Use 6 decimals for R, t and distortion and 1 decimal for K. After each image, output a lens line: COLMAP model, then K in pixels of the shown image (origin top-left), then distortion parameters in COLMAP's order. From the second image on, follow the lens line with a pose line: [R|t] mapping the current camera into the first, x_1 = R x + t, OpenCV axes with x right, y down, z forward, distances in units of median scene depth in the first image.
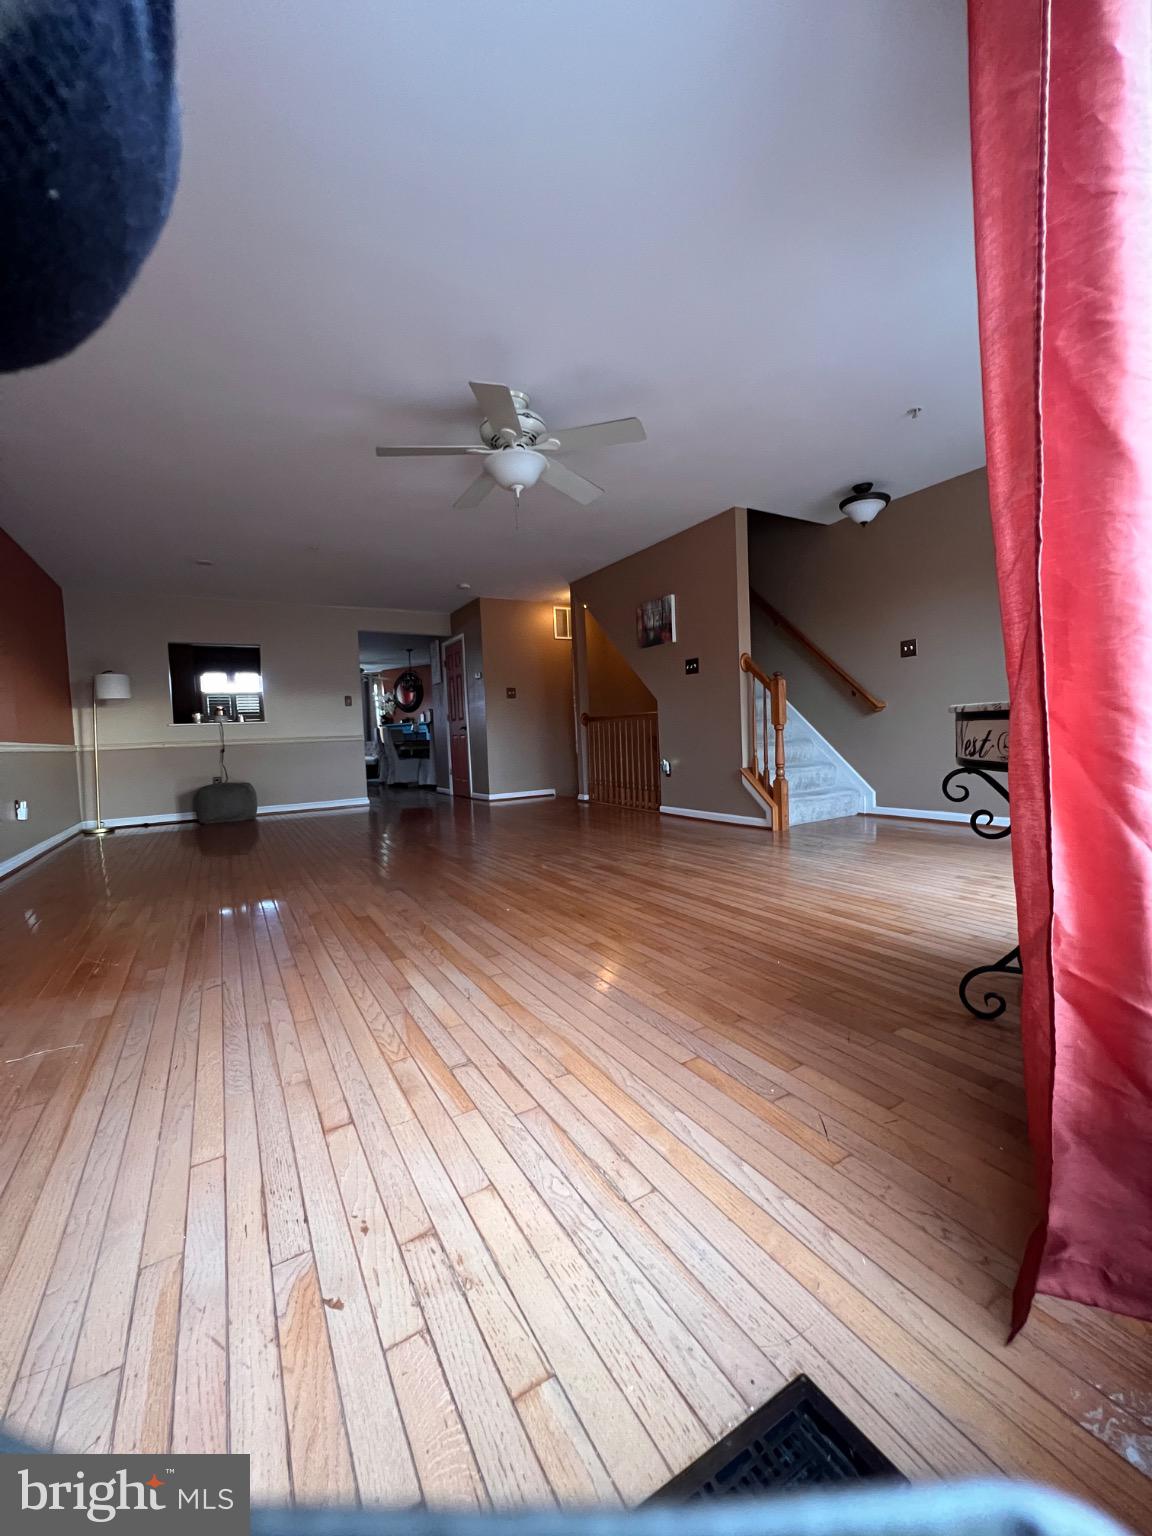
lens RADIAL K [[612.8, 0, 579.3], [0, 612.8, 765.3], [0, 0, 1]] dist [-0.002971, 0.000160]
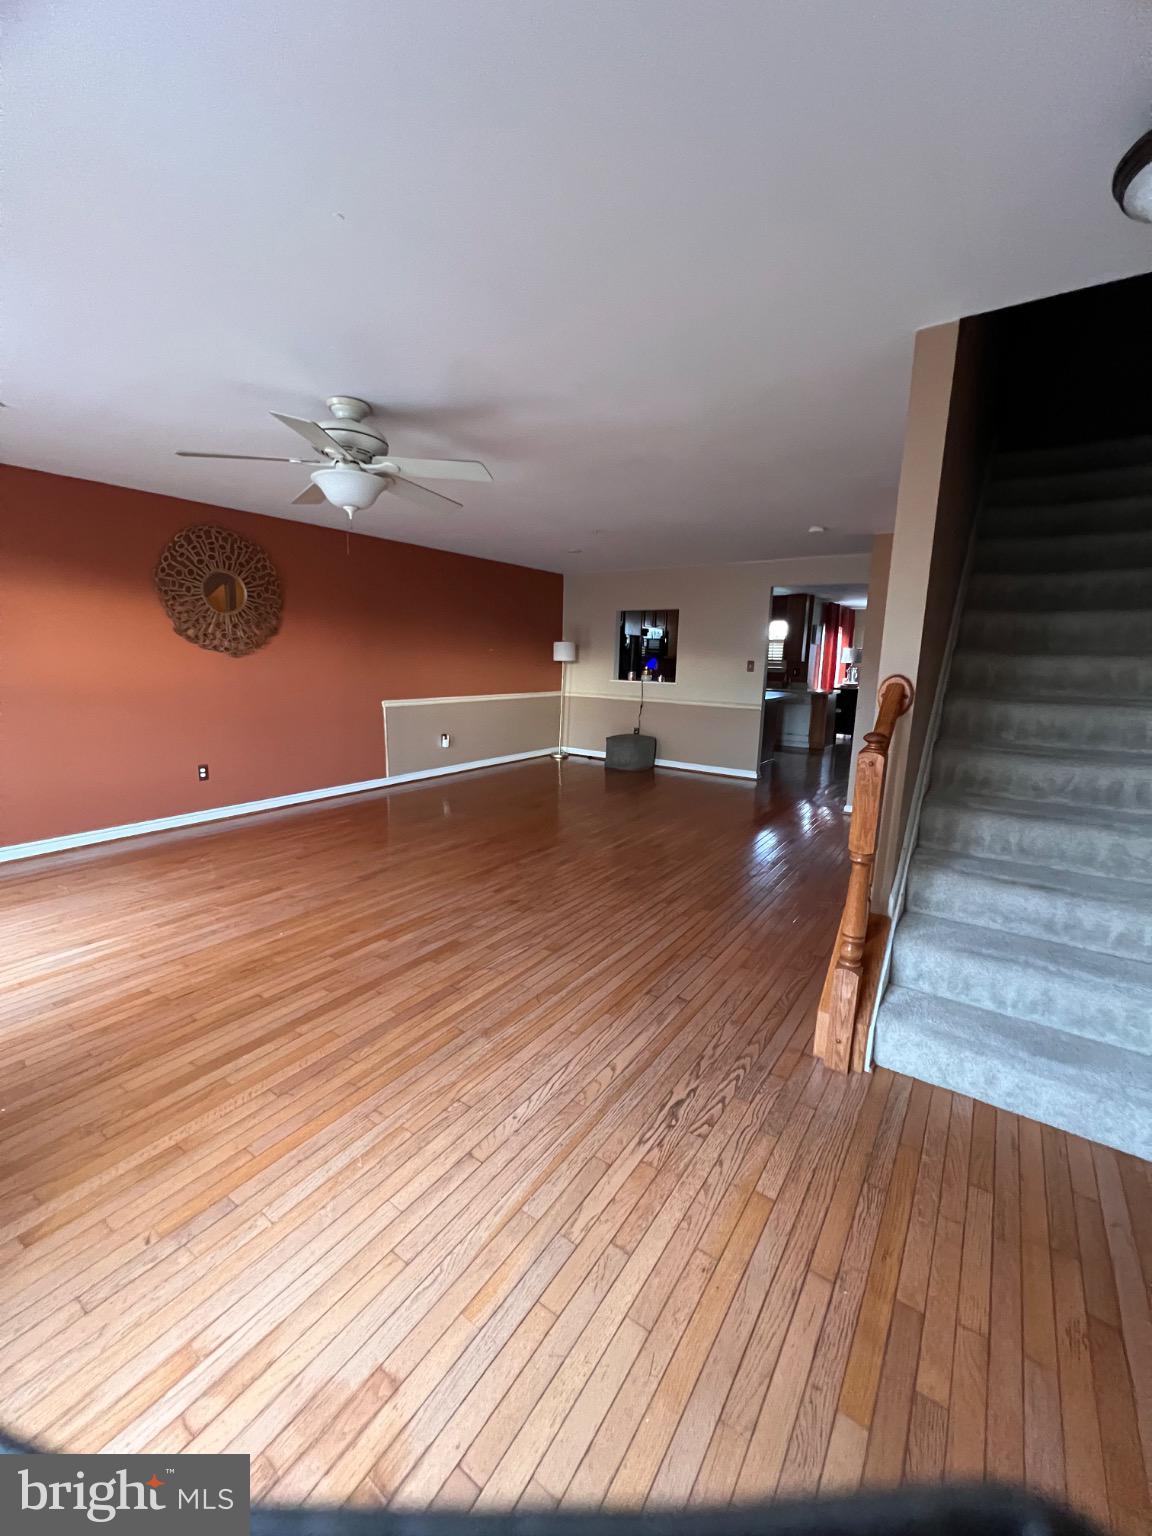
lens RADIAL K [[612.8, 0, 578.4], [0, 612.8, 765.9], [0, 0, 1]] dist [-0.002971, 0.000160]
pose [[0.414385, 0.212394, -0.884971, 0.572251], [-0.085180, 0.977170, 0.194636, -0.179615], [0.906107, -0.005273, 0.423017, 0.577039]]
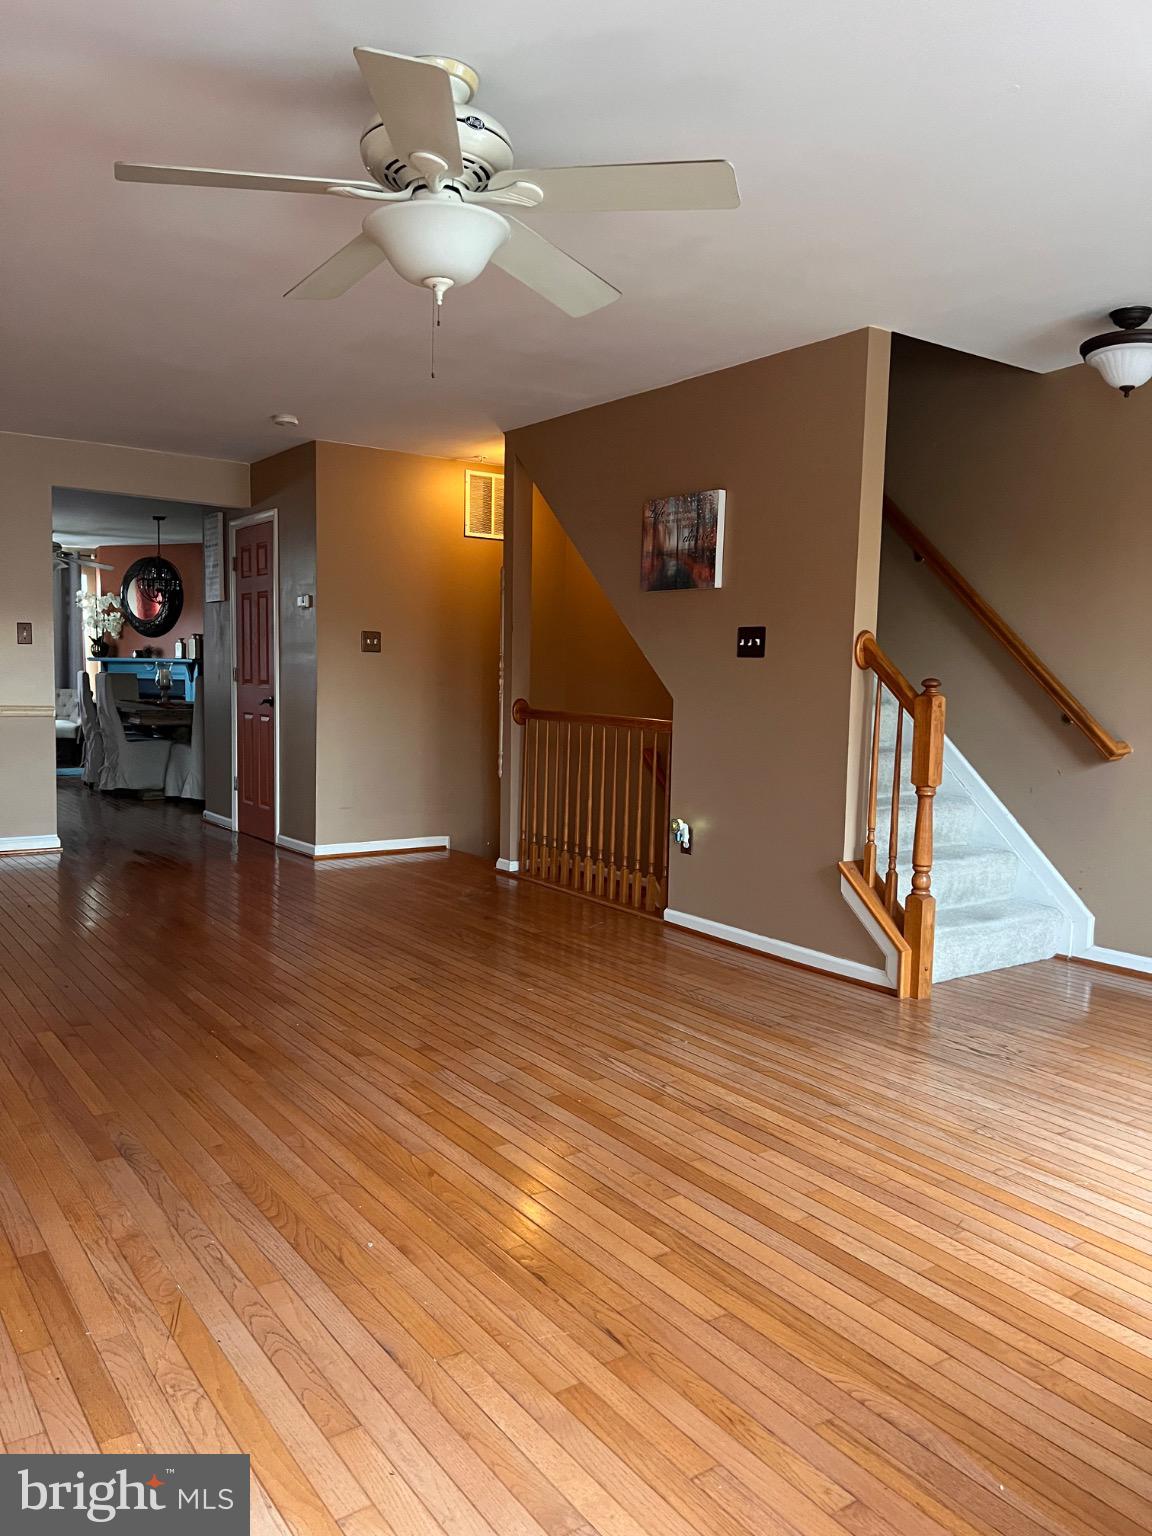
lens RADIAL K [[1151.9, 0, 575.2], [0, 1151.9, 772.5], [0, 0, 1]] dist [0.047021, -0.037977]
pose [[0.994399, 0.059038, 0.087666, -0.035152], [-0.062209, 0.997488, 0.033884, -0.083761], [-0.085446, -0.039148, 0.995573, 0.086641]]
